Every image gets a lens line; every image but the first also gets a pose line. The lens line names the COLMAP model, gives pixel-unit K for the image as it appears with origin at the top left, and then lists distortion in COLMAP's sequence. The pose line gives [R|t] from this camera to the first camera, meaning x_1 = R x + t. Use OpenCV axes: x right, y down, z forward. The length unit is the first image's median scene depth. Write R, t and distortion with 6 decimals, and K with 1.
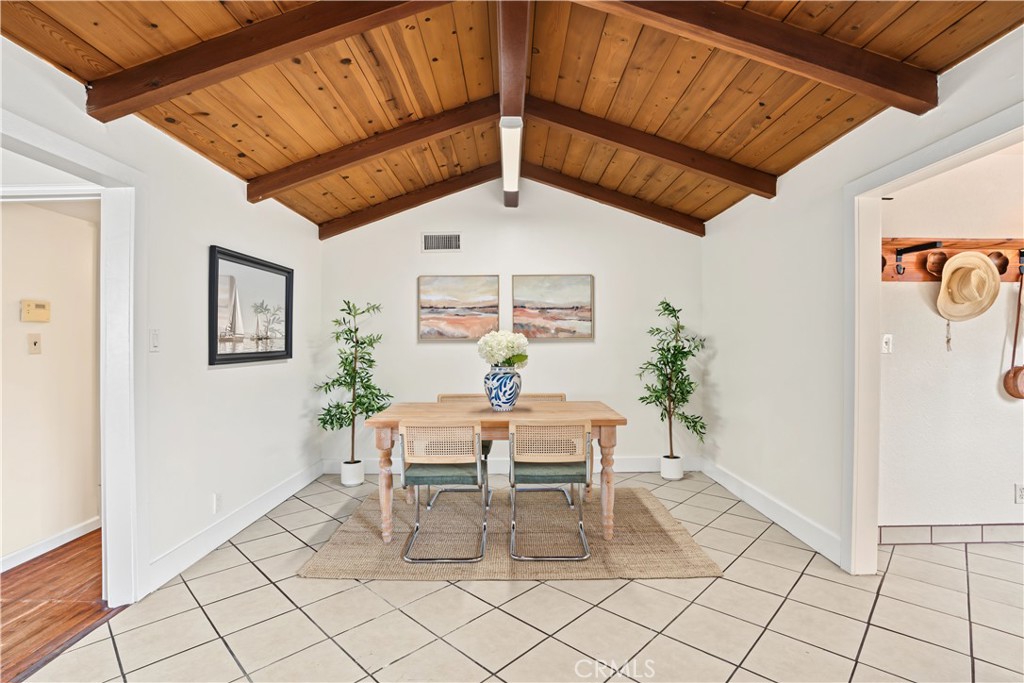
lens RADIAL K [[473.0, 0, 506.7], [0, 473.0, 336.3], [0, 0, 1]] dist [-0.017767, 0.000482]
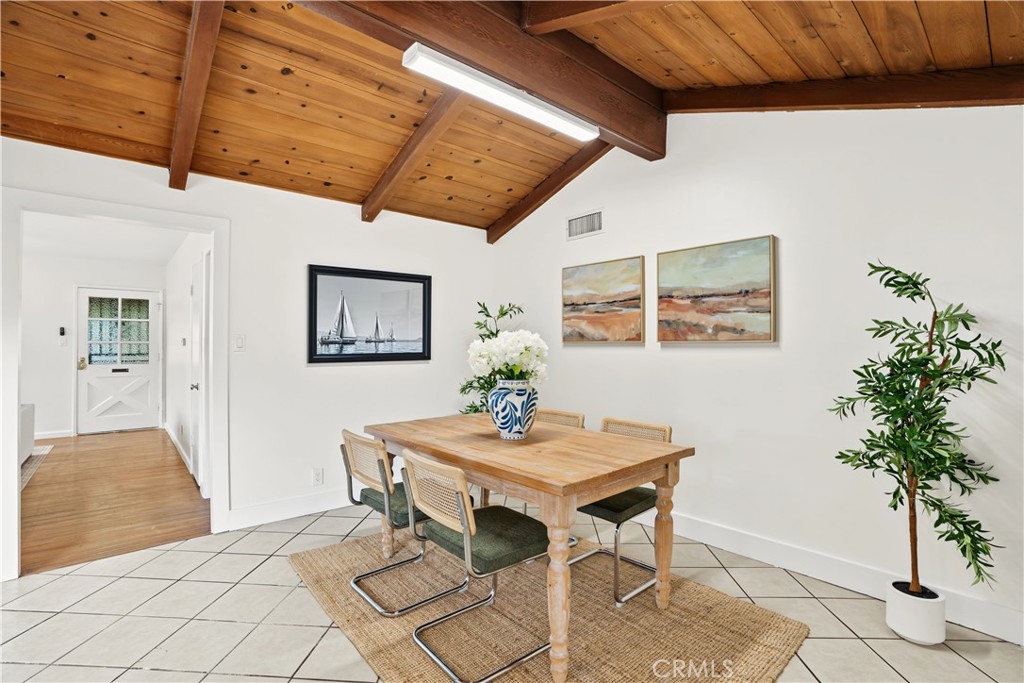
lens RADIAL K [[473.9, 0, 556.7], [0, 473.9, 340.1], [0, 0, 1]] dist [-0.030661, 0.000772]
pose [[0.683544, -0.000252, -0.729909, 0.477730], [0.003381, 0.999990, 0.002821, 0.000169], [0.729902, -0.004396, 0.683538, 0.437904]]
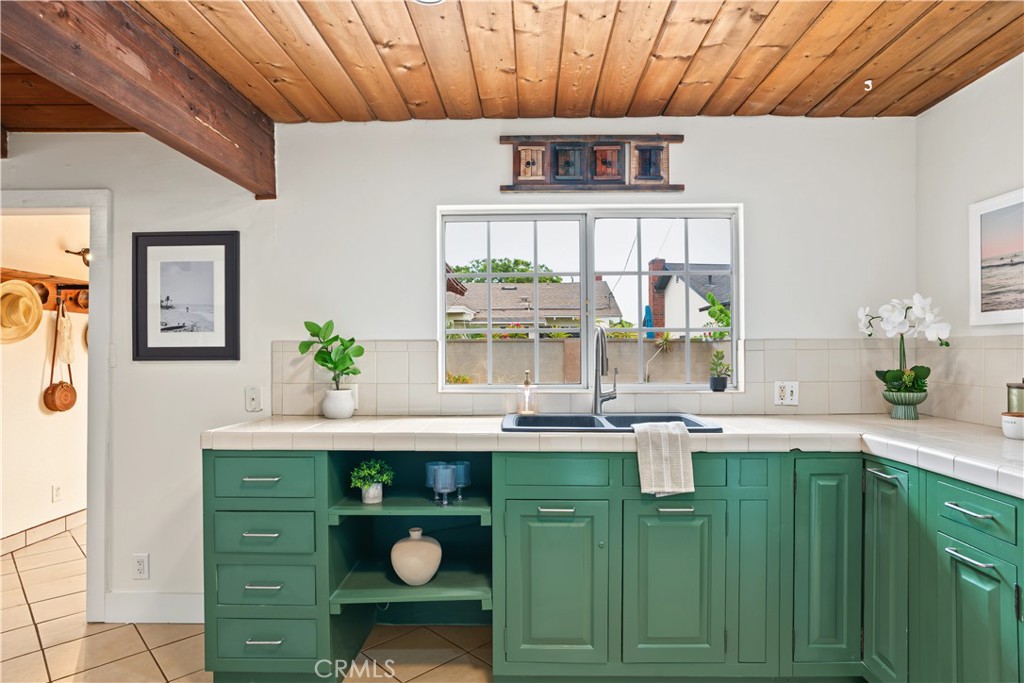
lens RADIAL K [[567.6, 0, 512.0], [0, 567.6, 341.5], [0, 0, 1]] dist [-0.001381, -0.000009]
pose [[0.031229, 0.012730, 0.999431, -0.212656], [-0.002778, 0.999916, -0.012649, -0.019252], [-0.999508, -0.002381, 0.031262, -0.143053]]
